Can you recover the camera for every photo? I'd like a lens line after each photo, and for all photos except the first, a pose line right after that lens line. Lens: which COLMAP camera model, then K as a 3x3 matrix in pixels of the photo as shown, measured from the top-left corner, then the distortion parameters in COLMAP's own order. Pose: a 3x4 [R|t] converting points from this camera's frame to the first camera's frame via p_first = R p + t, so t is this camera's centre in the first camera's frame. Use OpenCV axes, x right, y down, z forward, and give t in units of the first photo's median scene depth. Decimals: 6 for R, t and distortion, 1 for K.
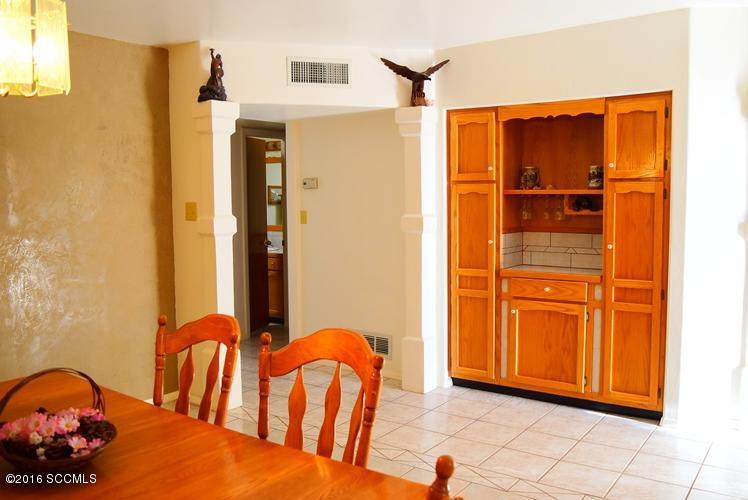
lens RADIAL K [[656.8, 0, 374.0], [0, 656.8, 250.0], [0, 0, 1]] dist [0.000640, 0.000115]
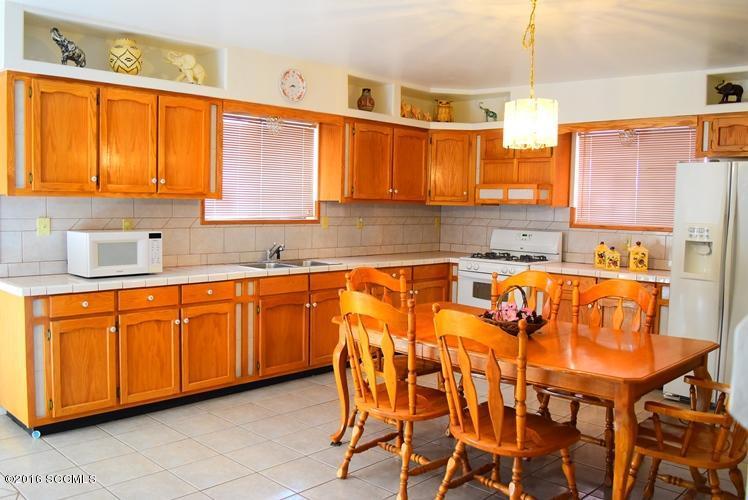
lens RADIAL K [[656.8, 0, 374.0], [0, 656.8, 250.0], [0, 0, 1]] dist [0.000640, 0.000115]
pose [[0.173038, -0.059971, 0.983088, -0.737565], [0.059330, 0.996967, 0.050375, -0.047964], [-0.983127, 0.049610, 0.176071, 0.544679]]
